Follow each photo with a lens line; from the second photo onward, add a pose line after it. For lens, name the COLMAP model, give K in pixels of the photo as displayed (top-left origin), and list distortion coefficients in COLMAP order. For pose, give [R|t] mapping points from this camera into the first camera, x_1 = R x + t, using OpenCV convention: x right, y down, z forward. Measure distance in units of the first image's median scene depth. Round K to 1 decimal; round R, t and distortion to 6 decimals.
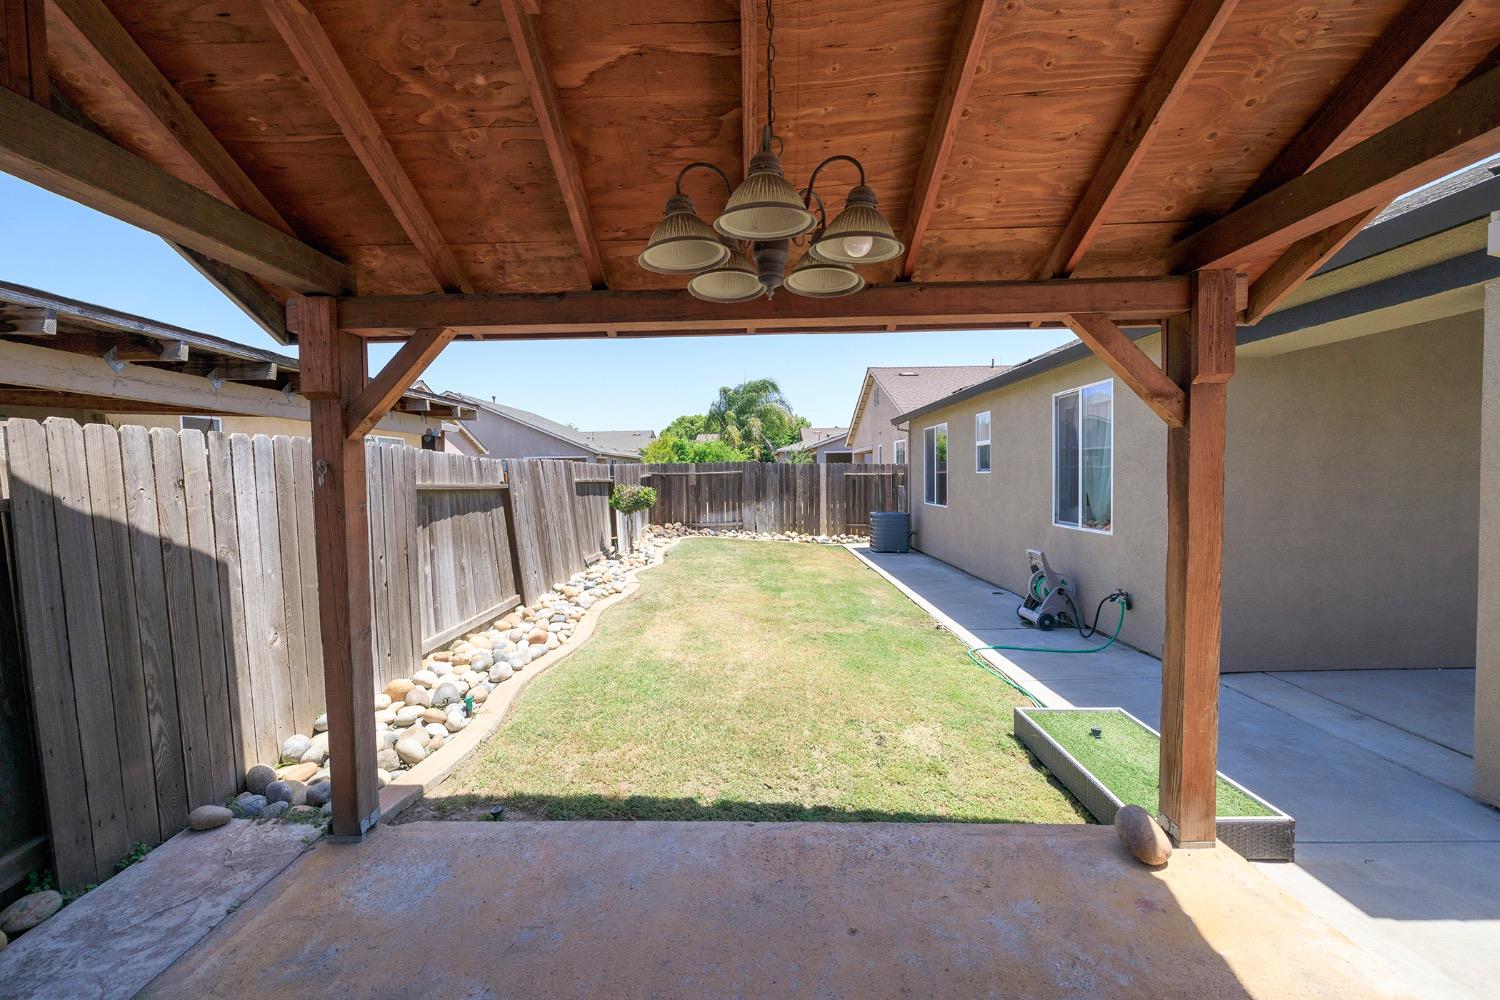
lens RADIAL K [[626.7, 0, 744.9], [0, 626.7, 496.4], [0, 0, 1]] dist [0.001231, -0.000624]
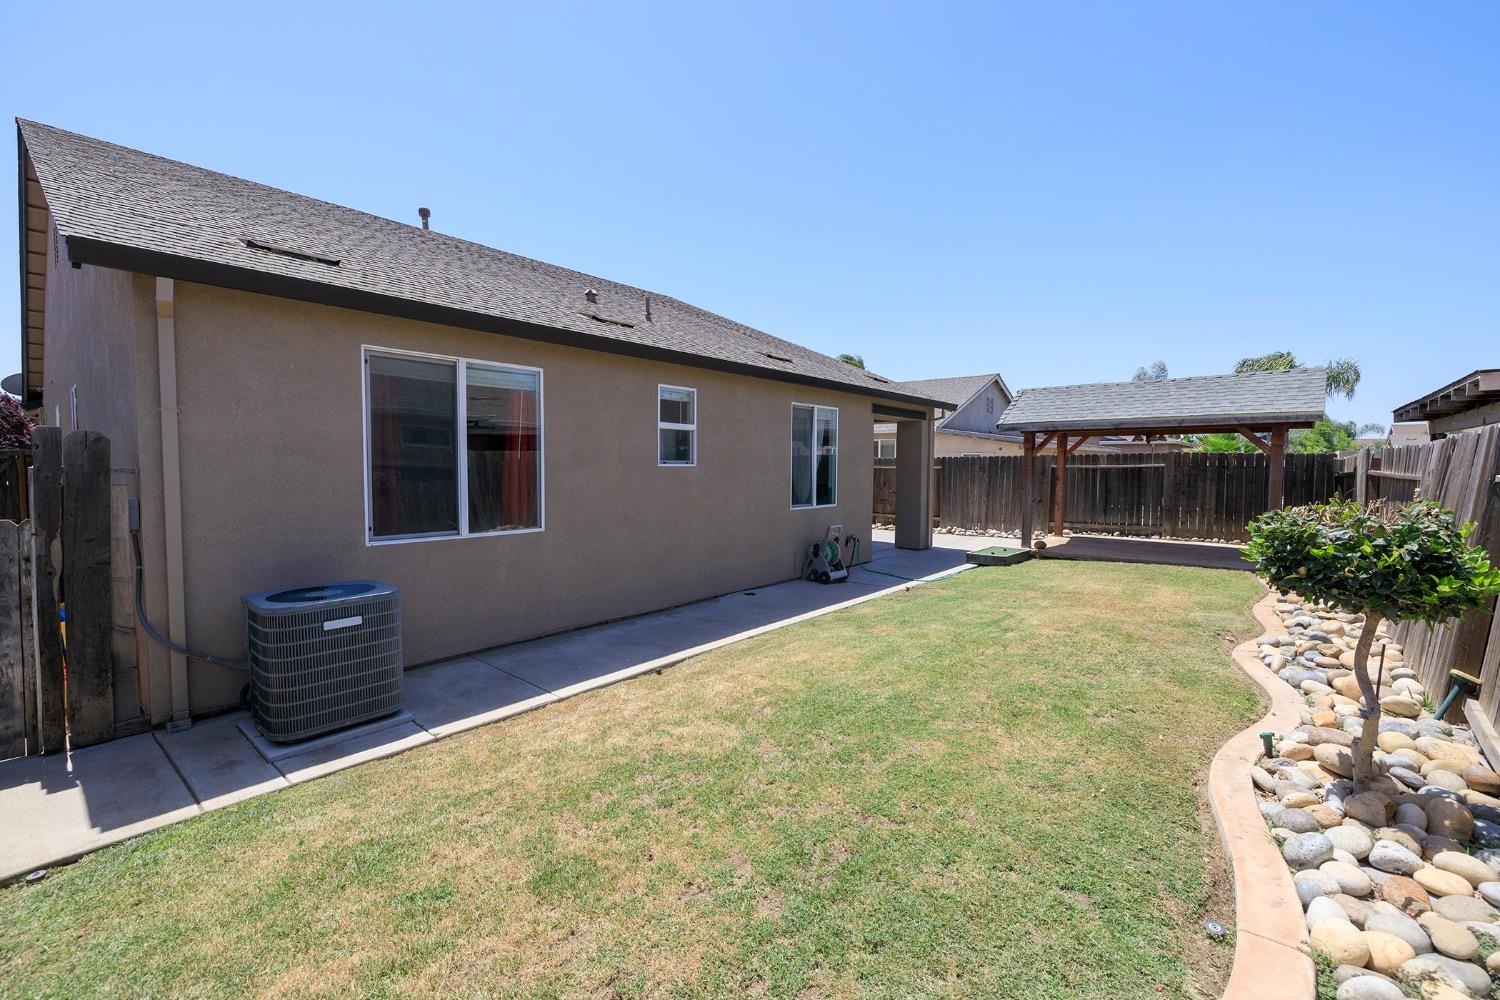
lens RADIAL K [[626.7, 0, 751.8], [0, 626.7, 497.8], [0, 0, 1]] dist [0.001231, -0.000624]
pose [[-0.764705, -0.019091, 0.644097, -0.168112], [0.031003, 0.997313, 0.066368, -0.044082], [-0.643634, 0.070721, -0.762059, 1.435253]]
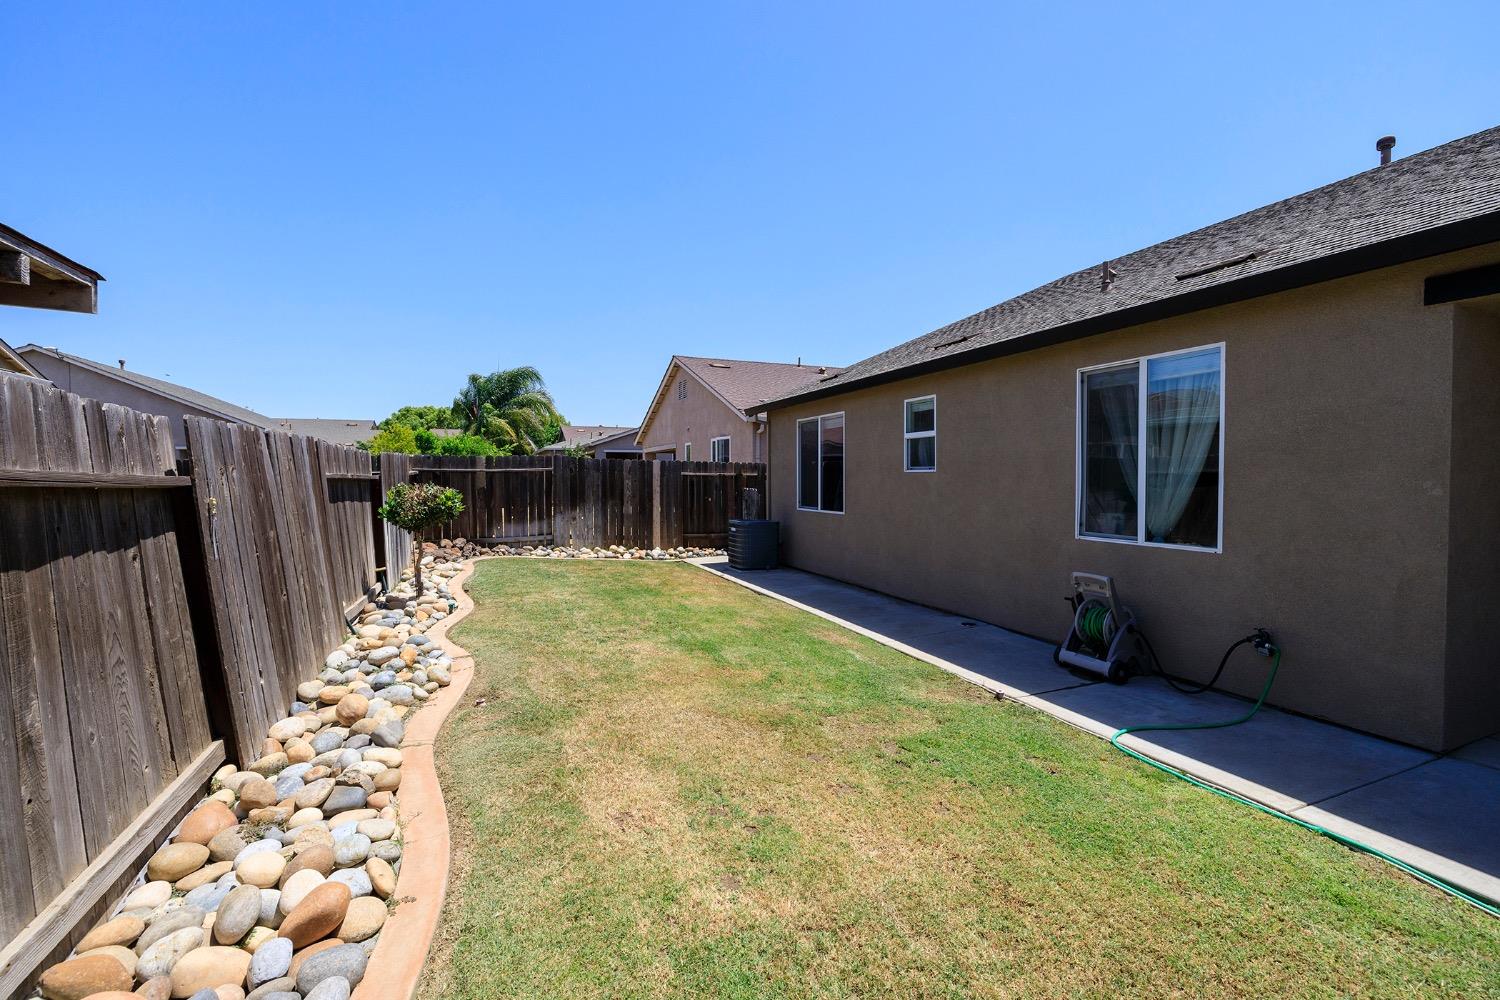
lens RADIAL K [[626.7, 0, 741.4], [0, 626.7, 492.3], [0, 0, 1]] dist [0.001231, -0.000624]
pose [[0.921664, 0.001329, 0.387986, -0.137404], [0.003558, 0.999923, -0.011878, -0.002128], [-0.387972, 0.012327, 0.921589, 0.322831]]
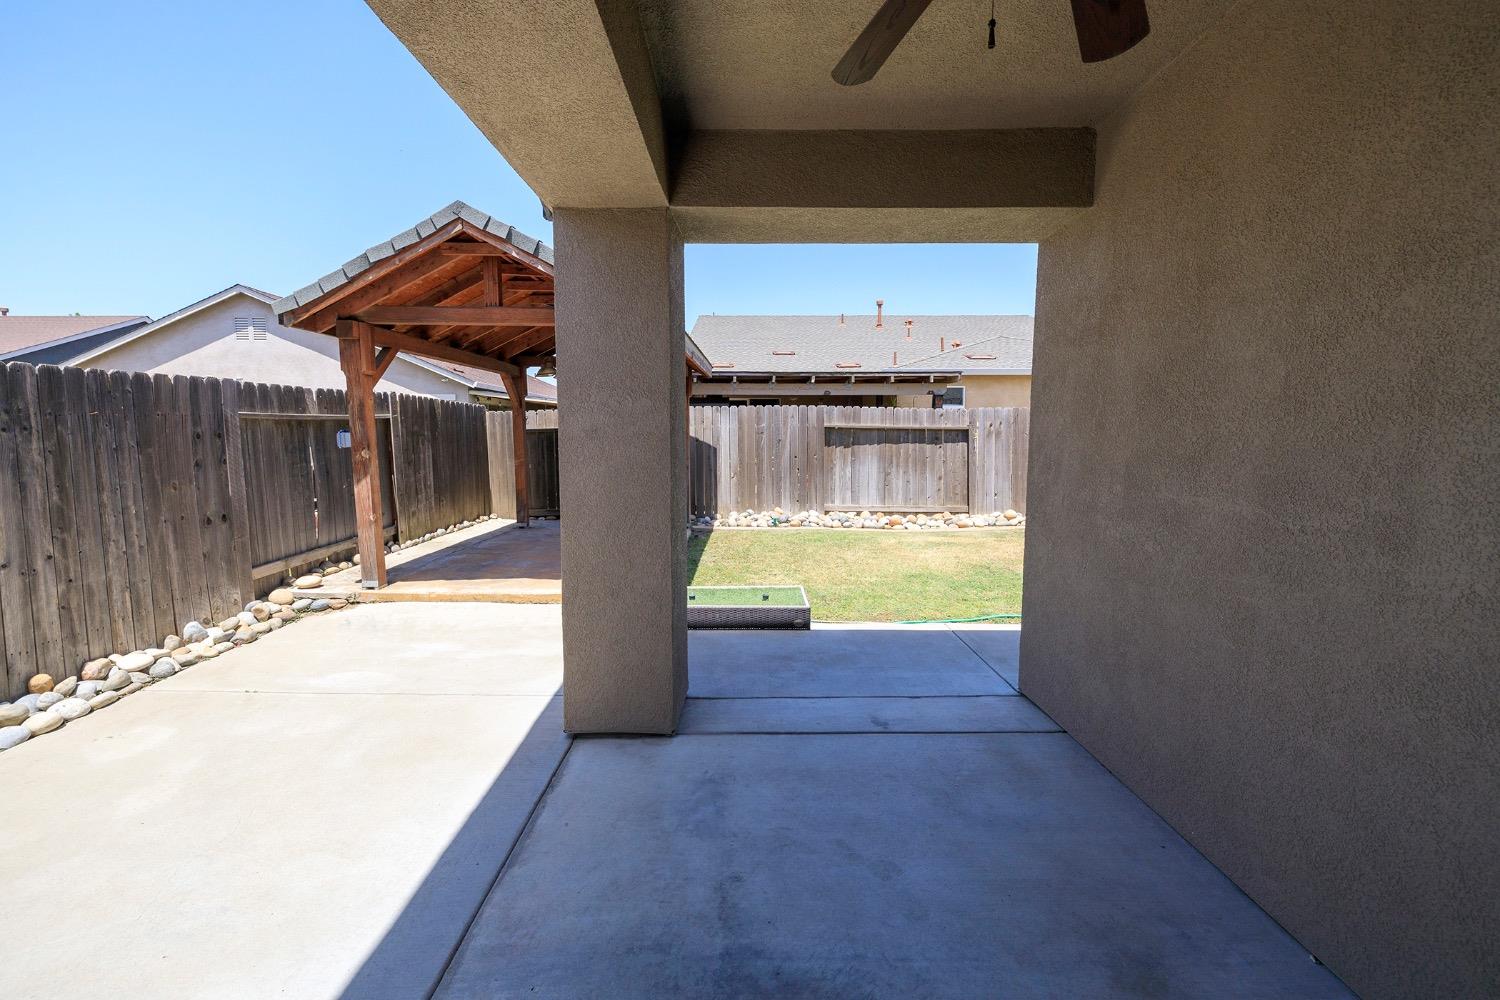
lens RADIAL K [[626.7, 0, 745.9], [0, 626.7, 495.0], [0, 0, 1]] dist [0.001231, -0.000624]
pose [[0.007077, 0.111141, -0.993779, 0.699449], [-0.033382, 0.993277, 0.110847, -0.004247], [0.999418, 0.032390, 0.010739, 0.334169]]
